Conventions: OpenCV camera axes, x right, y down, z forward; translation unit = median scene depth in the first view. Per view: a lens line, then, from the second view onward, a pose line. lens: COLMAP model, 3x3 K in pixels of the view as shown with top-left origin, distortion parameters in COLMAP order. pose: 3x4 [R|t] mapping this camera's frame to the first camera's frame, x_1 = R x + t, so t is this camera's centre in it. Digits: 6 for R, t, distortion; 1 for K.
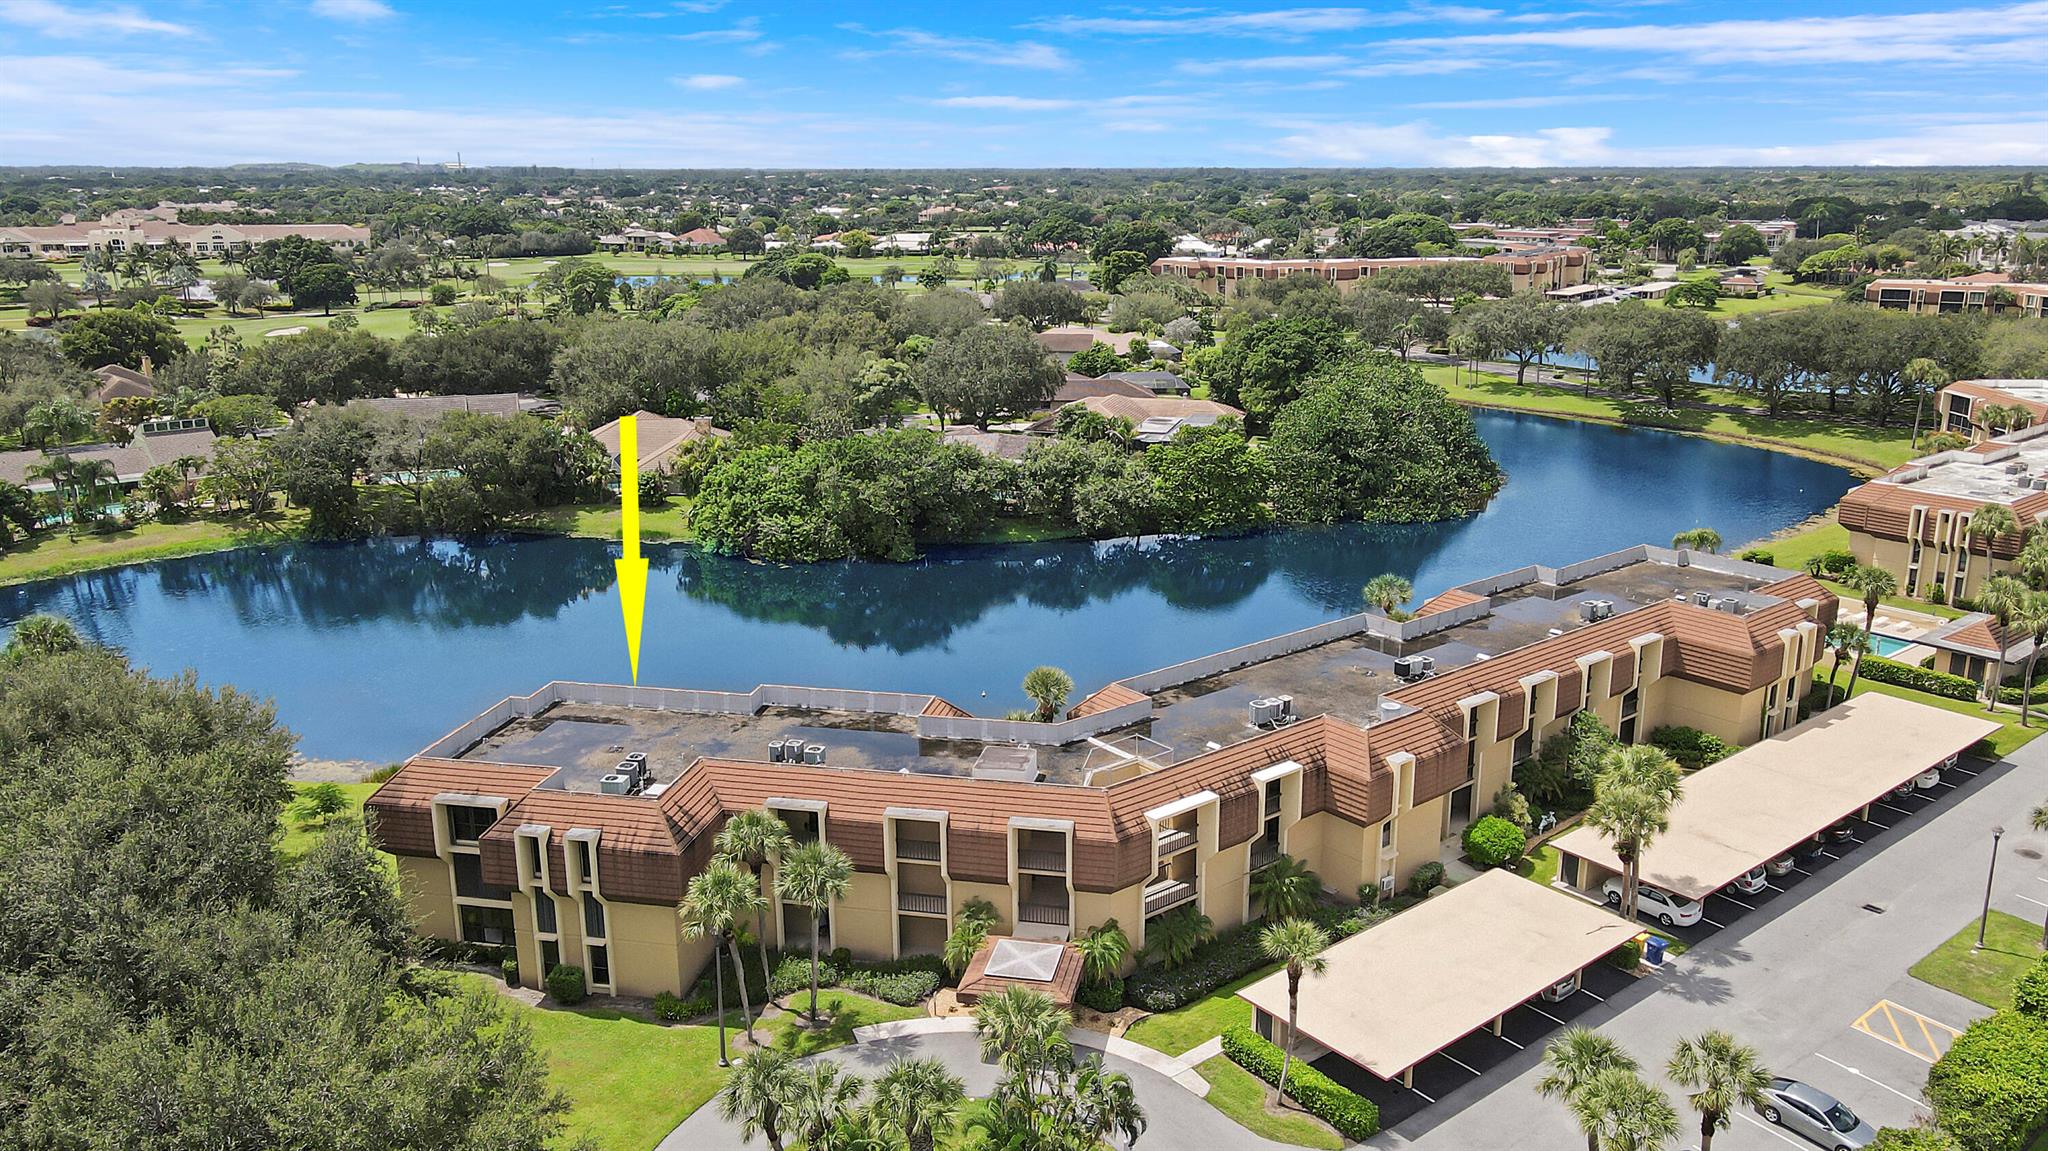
lens RADIAL K [[1463.4, 0, 1024.0], [0, 1463.4, 575.5], [0, 0, 1]] dist [0.007733, -0.001195]
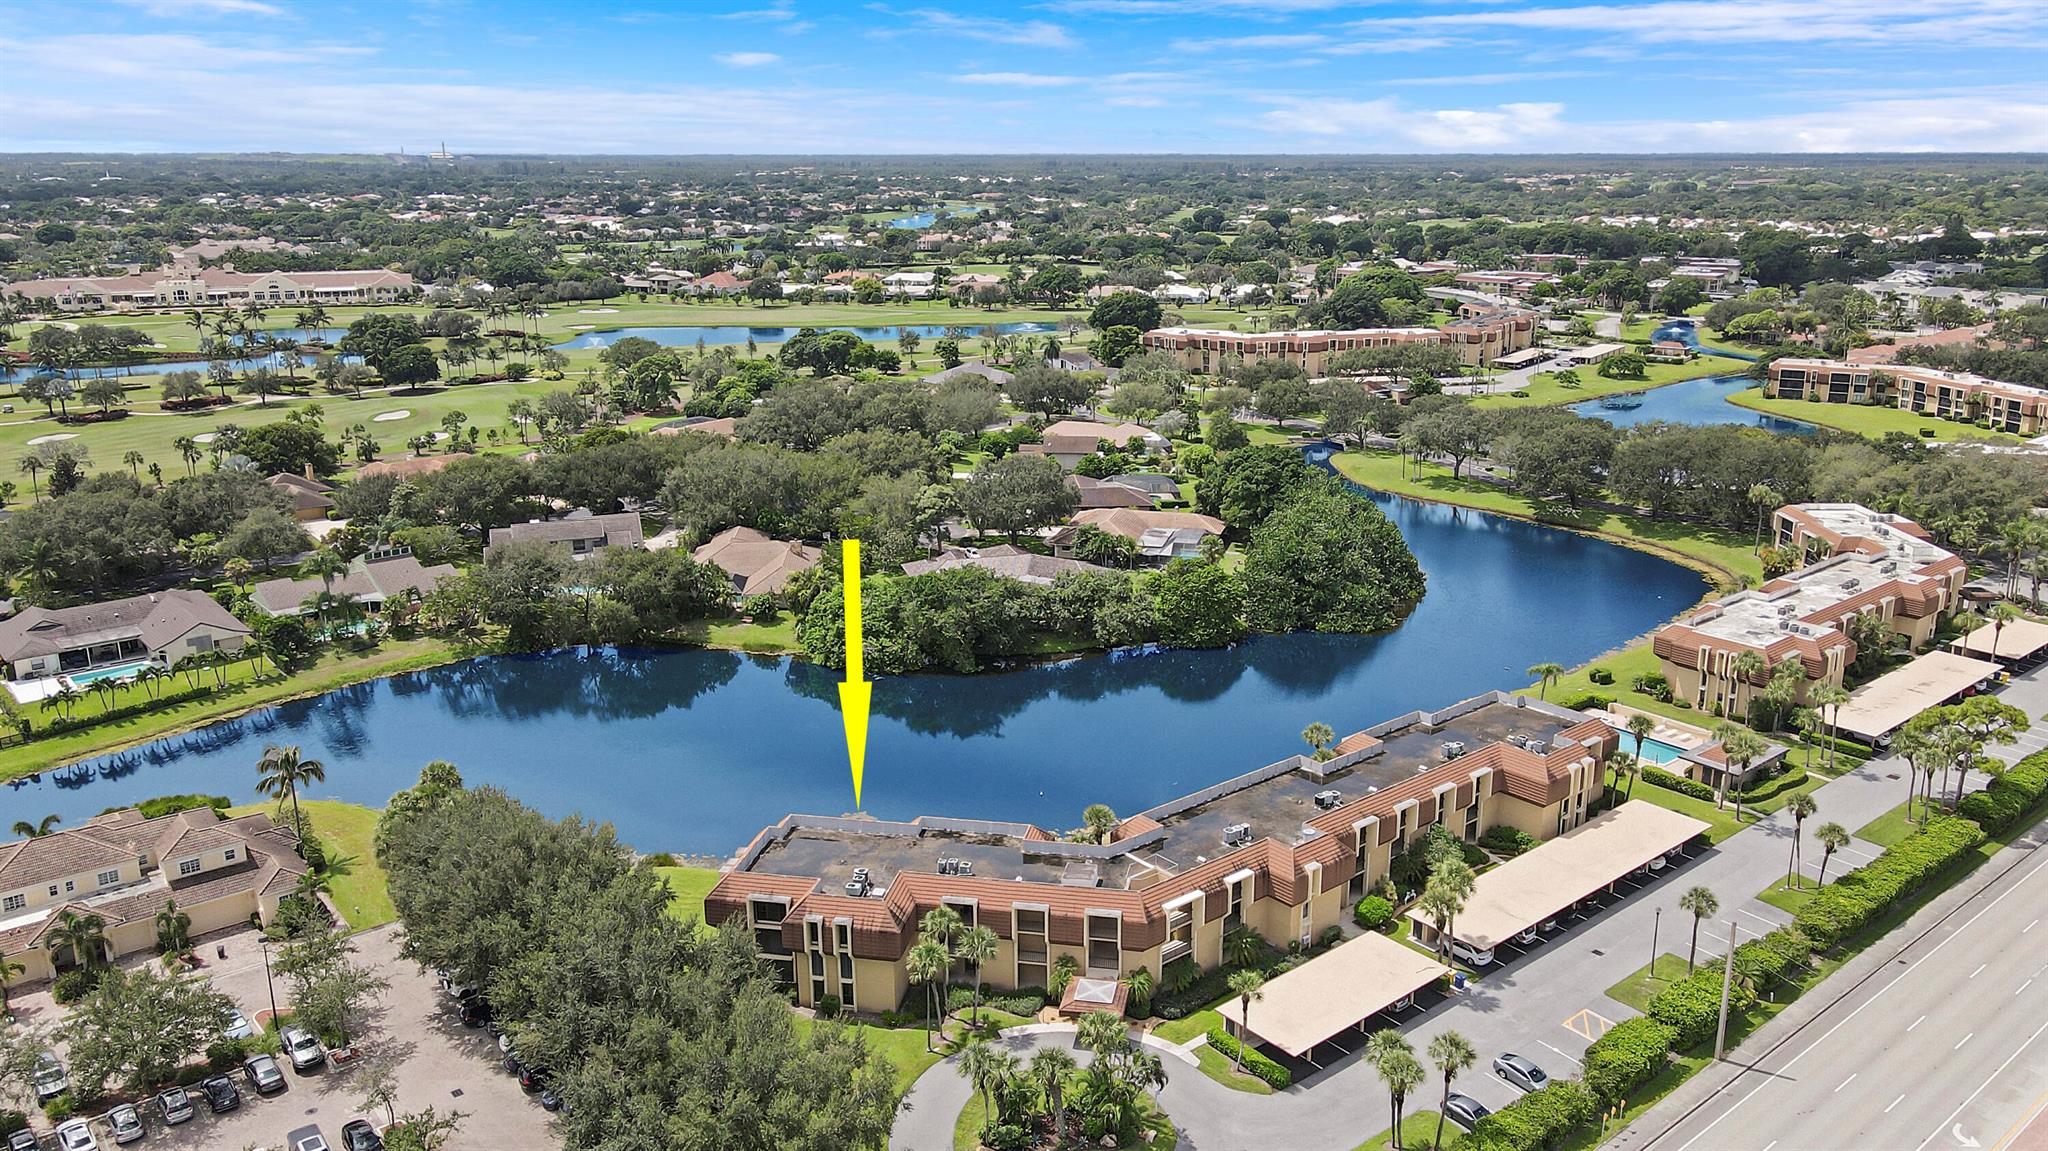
lens RADIAL K [[1464.4, 0, 1024.0], [0, 1464.4, 575.5], [0, 0, 1]] dist [-0.001011, 0.005003]
pose [[0.999946, -0.003146, 0.009927, -0.069941], [0.003052, 0.999951, 0.009424, -0.176280], [-0.009956, -0.009394, 0.999906, -0.524937]]
